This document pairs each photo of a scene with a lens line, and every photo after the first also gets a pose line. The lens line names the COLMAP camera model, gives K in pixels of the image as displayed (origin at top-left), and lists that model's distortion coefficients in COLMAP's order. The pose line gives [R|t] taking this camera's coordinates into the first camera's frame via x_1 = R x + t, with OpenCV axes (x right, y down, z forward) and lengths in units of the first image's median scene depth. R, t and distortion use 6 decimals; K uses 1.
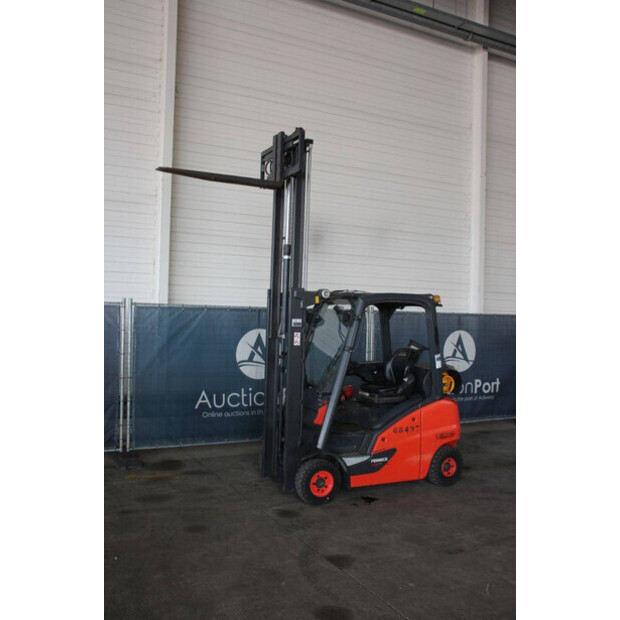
lens RADIAL K [[603.6, 0, 311.3], [0, 603.6, 311.1], [0, 0, 1]] dist [-0.138714, 0.222851]
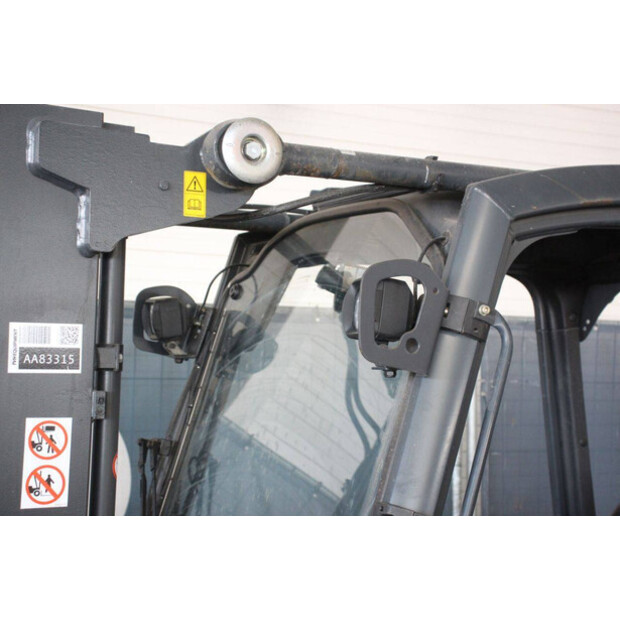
lens RADIAL K [[1108.9, 0, 319.4], [0, 1108.9, 310.2], [0, 0, 1]] dist [0.133759, -0.004527]
pose [[0.999940, -0.003397, 0.010458, 0.035151], [0.003711, 0.999539, -0.030146, 0.016728], [-0.010351, 0.030183, 0.999491, 0.678426]]
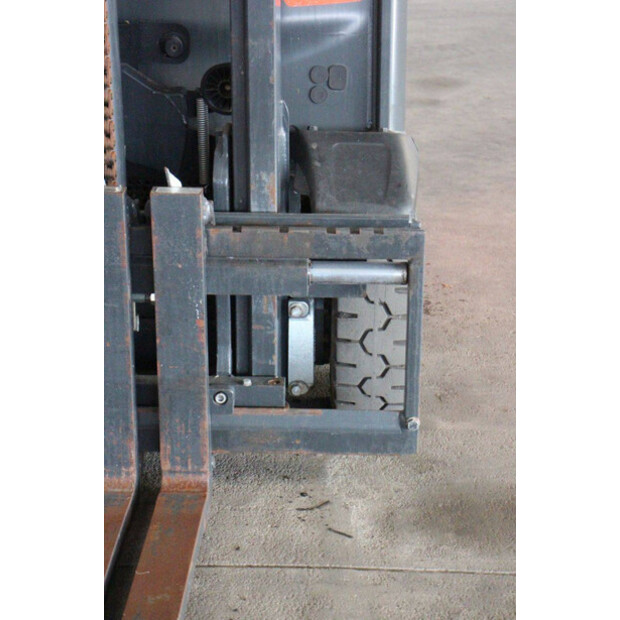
lens RADIAL K [[1467.5, 0, 311.8], [0, 1467.5, 308.0], [0, 0, 1]] dist [0.356766, 1.100811]
pose [[0.486042, -0.339373, 0.805350, -0.349311], [-0.001281, 0.921244, 0.388983, 0.092092], [-0.873935, -0.190093, 0.447329, 0.734483]]
